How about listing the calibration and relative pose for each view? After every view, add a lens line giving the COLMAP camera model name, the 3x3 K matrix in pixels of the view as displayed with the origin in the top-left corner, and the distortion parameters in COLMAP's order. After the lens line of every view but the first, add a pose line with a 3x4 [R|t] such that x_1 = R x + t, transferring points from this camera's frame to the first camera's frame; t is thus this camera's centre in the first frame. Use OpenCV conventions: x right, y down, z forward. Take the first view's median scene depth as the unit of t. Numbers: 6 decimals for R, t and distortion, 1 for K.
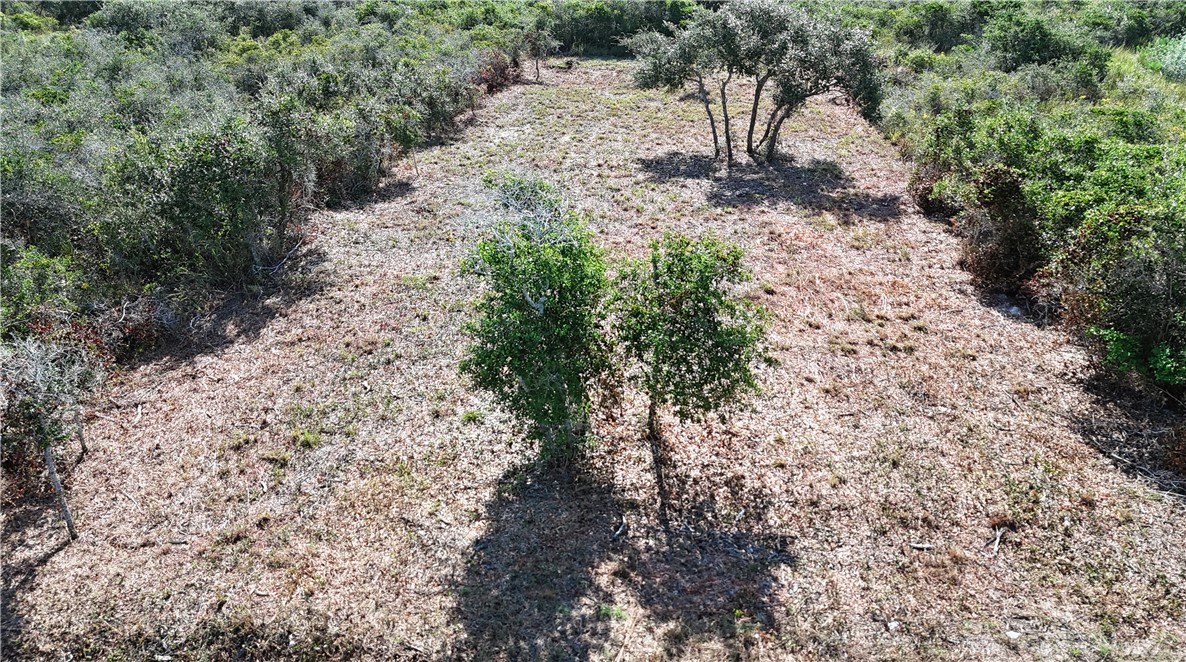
lens RADIAL K [[869.8, 0, 593.0], [0, 869.8, 331.0], [0, 0, 1]] dist [0.052187, -0.001935]
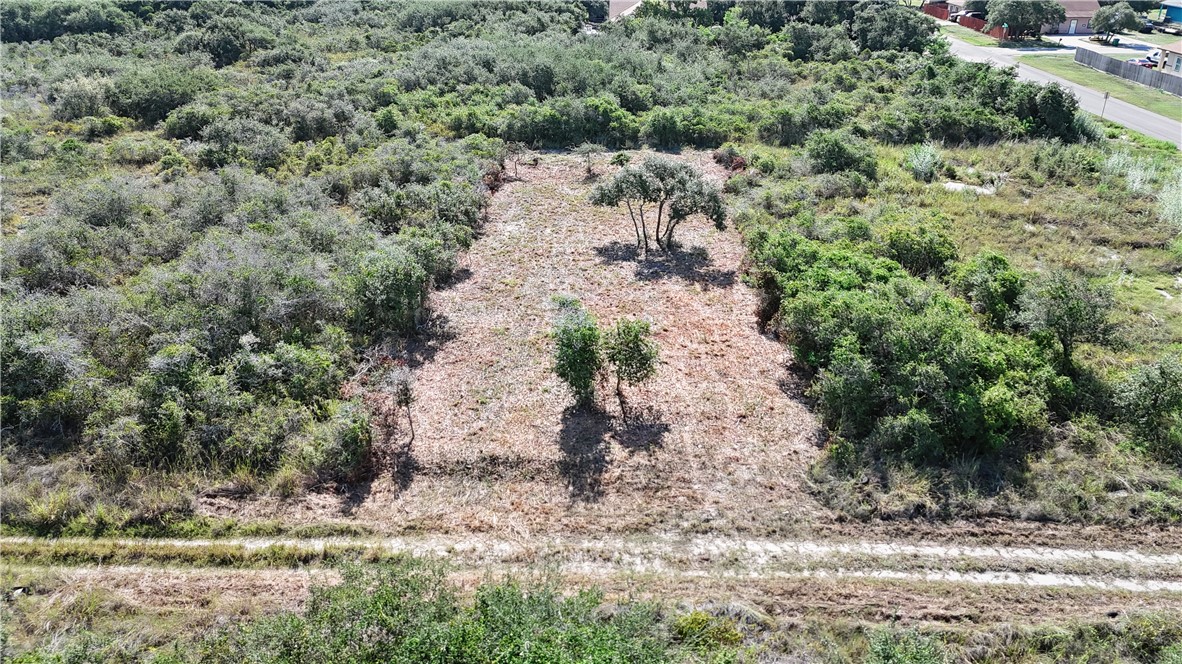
lens RADIAL K [[869.2, 0, 594.7], [0, 869.2, 330.6], [0, 0, 1]] dist [0.092093, -0.118461]
pose [[0.995846, -0.036010, 0.083629, -0.155239], [0.036099, 0.999348, 0.000447, -0.052033], [-0.083591, 0.002574, 0.996497, -1.153112]]
